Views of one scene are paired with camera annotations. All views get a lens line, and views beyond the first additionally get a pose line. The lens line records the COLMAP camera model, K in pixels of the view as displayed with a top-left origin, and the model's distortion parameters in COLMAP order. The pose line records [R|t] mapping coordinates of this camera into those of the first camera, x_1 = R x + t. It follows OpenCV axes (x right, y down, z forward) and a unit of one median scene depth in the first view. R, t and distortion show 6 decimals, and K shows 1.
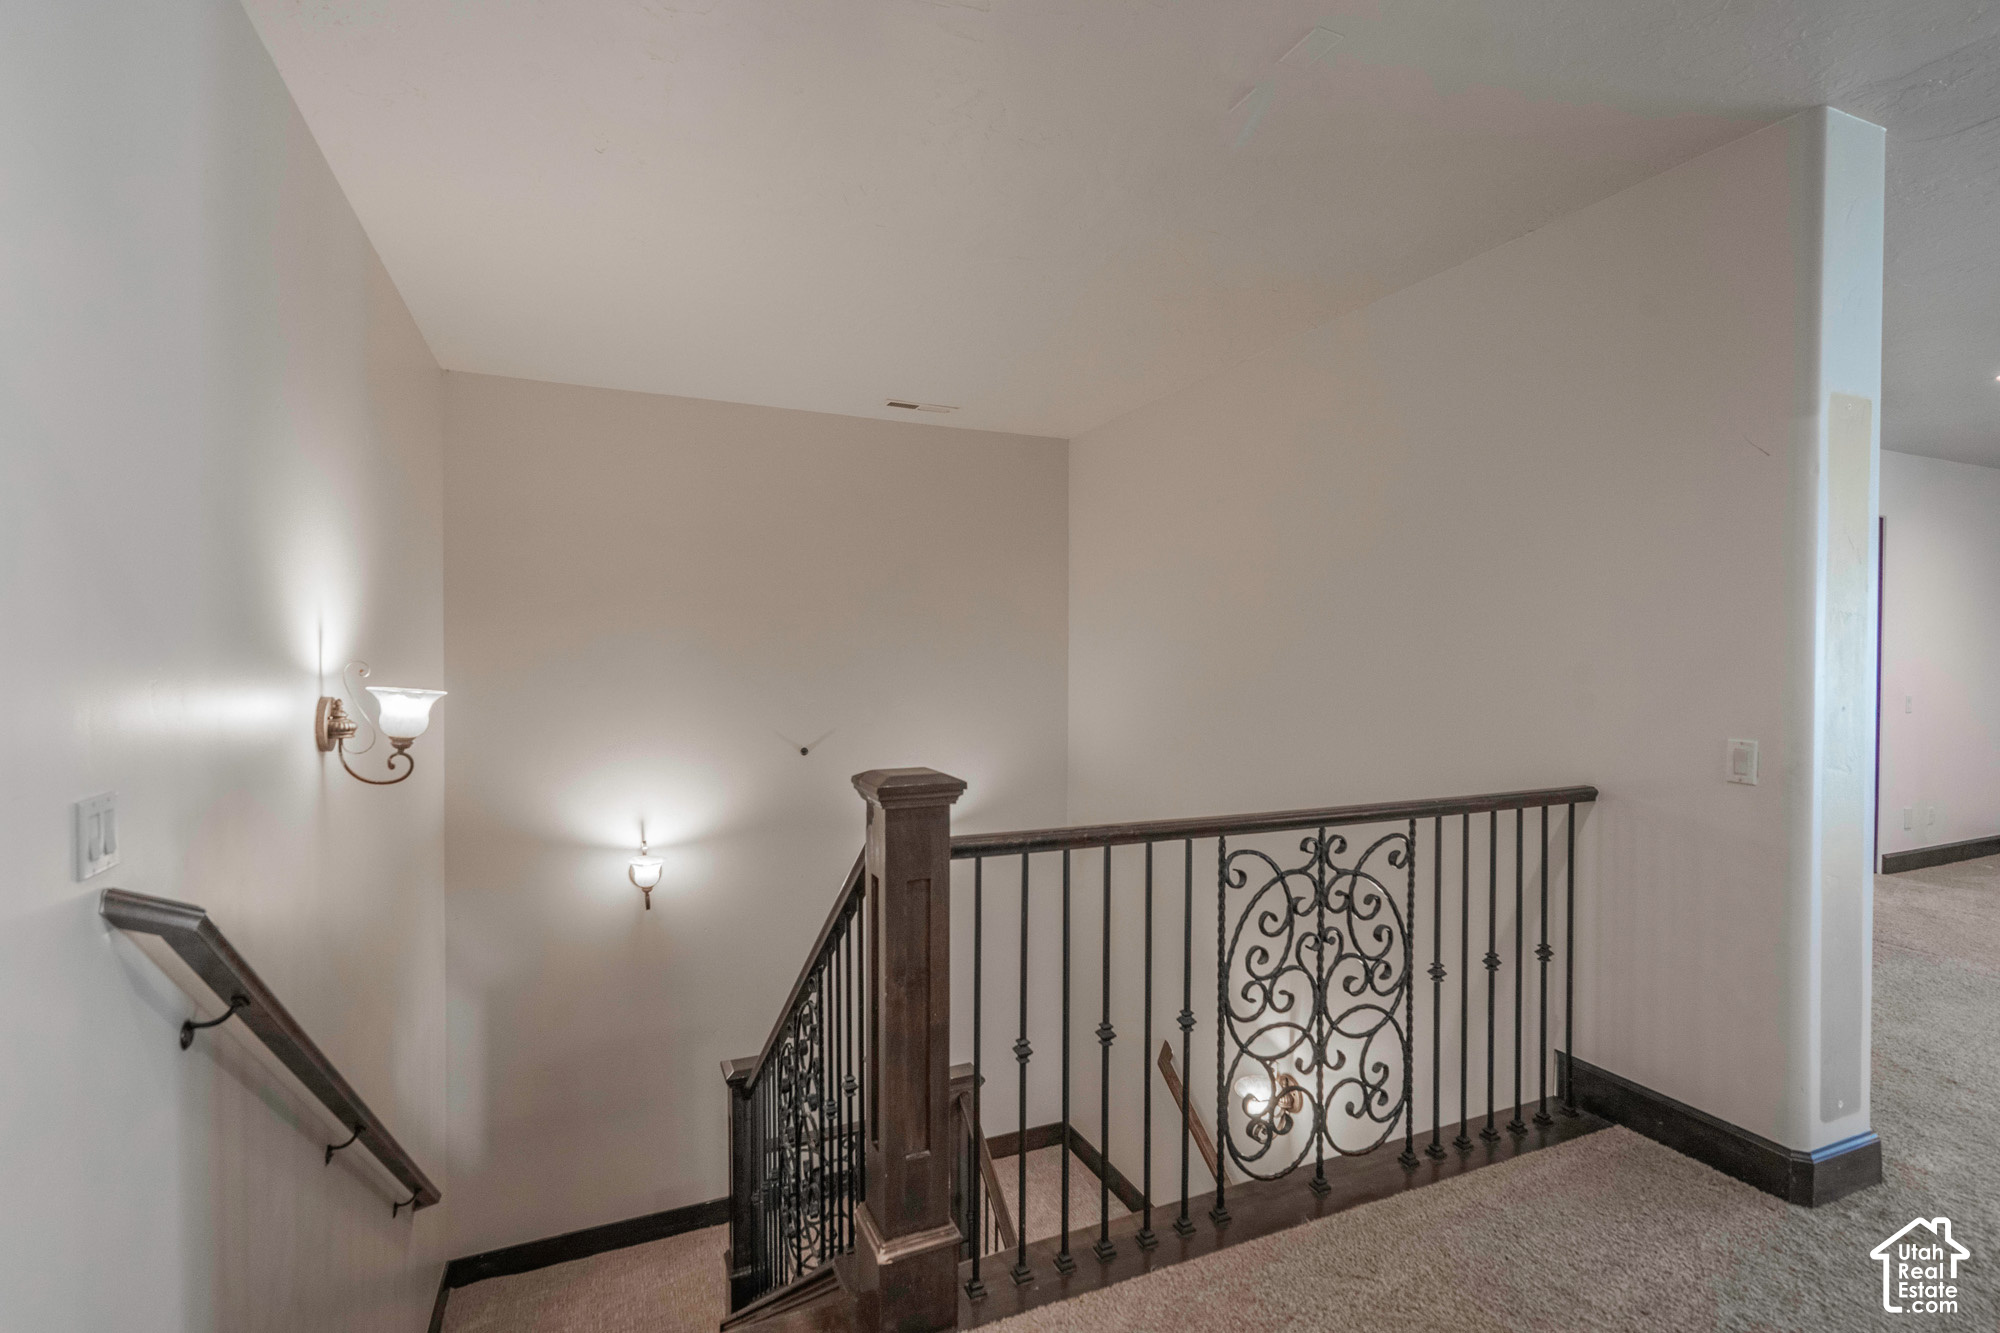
lens RADIAL K [[940.1, 0, 1008.6], [0, 940.1, 663.4], [0, 0, 1]] dist [-0.000935, 0.002825]
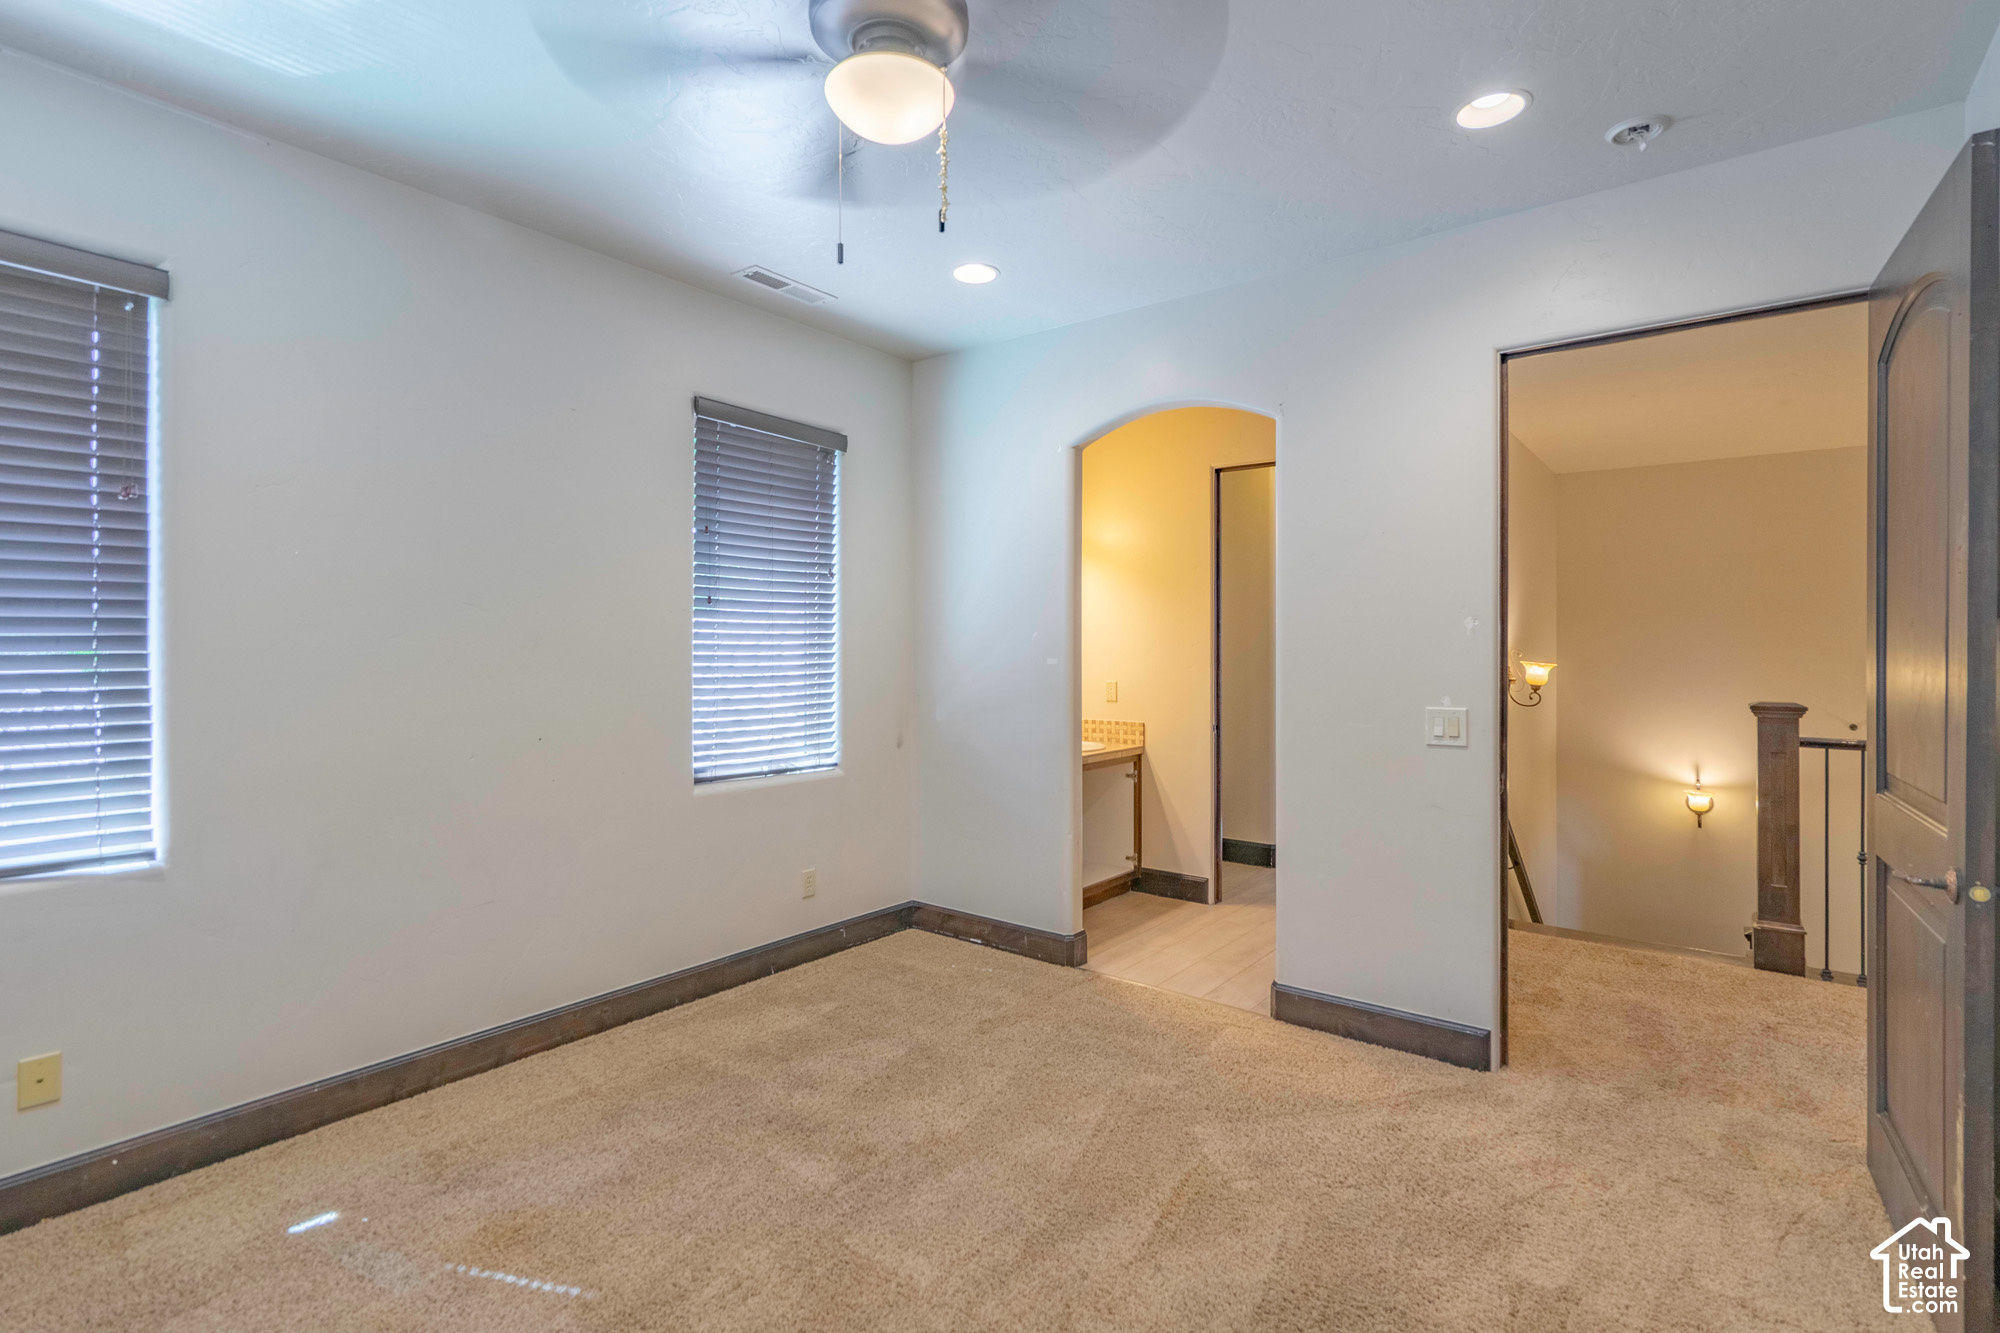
lens RADIAL K [[940.1, 0, 993.9], [0, 940.1, 652.3], [0, 0, 1]] dist [-0.000935, 0.002825]
pose [[0.466916, 0.001126, -0.884301, 0.728599], [-0.009098, 0.999952, -0.003531, 0.022634], [0.884255, 0.009694, 0.466904, -1.183552]]
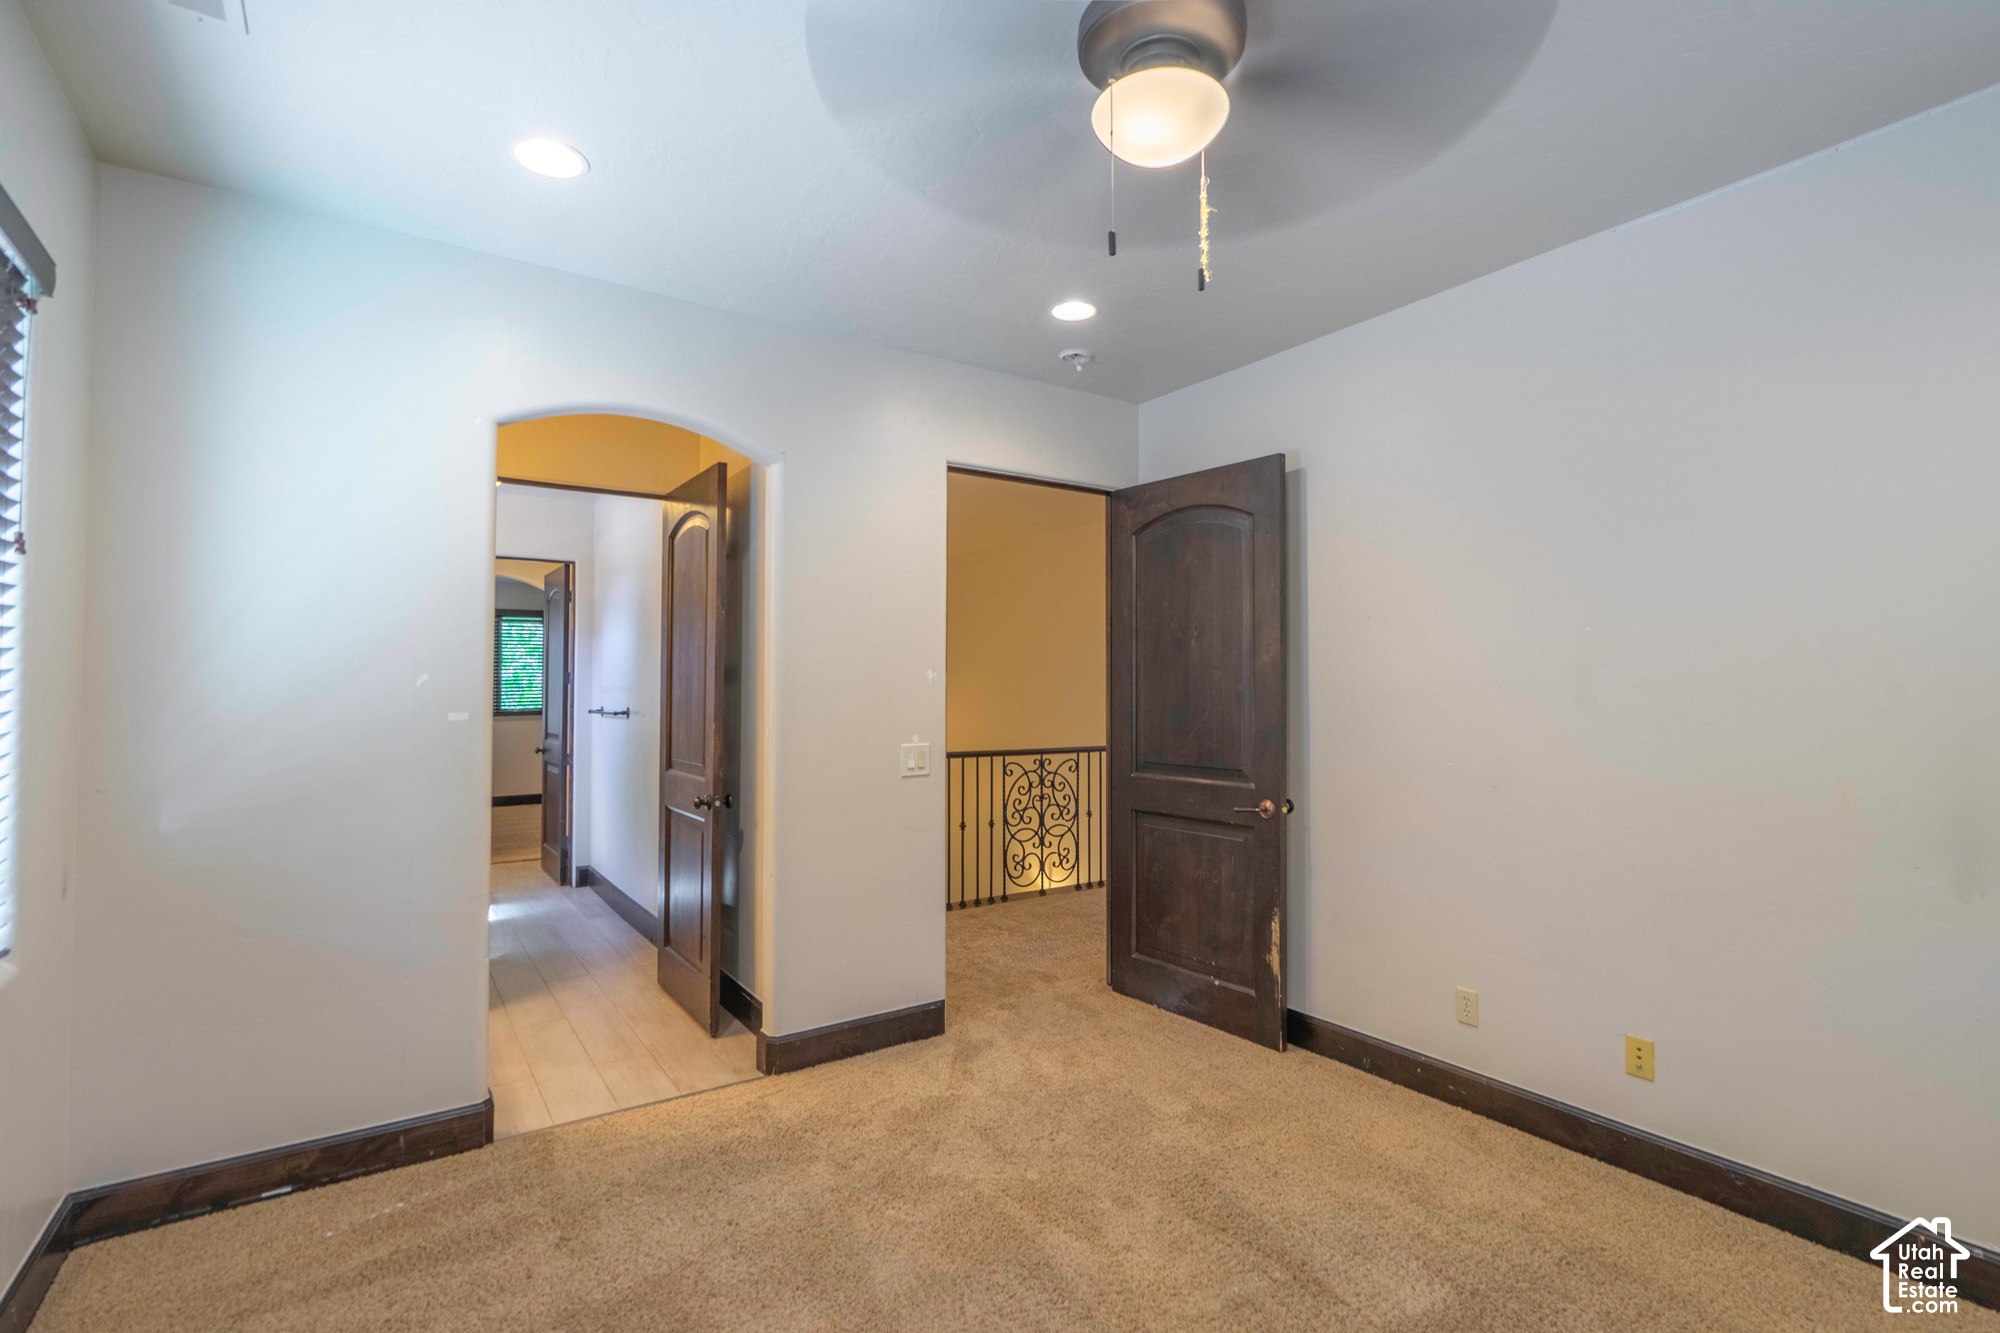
lens RADIAL K [[940.1, 0, 1001.8], [0, 940.1, 665.8], [0, 0, 1]] dist [-0.000935, 0.002825]
pose [[0.983797, -0.002159, 0.179273, -0.251442], [0.008595, 0.999346, -0.035132, 0.015108], [-0.179080, 0.036104, 0.983172, -1.589891]]
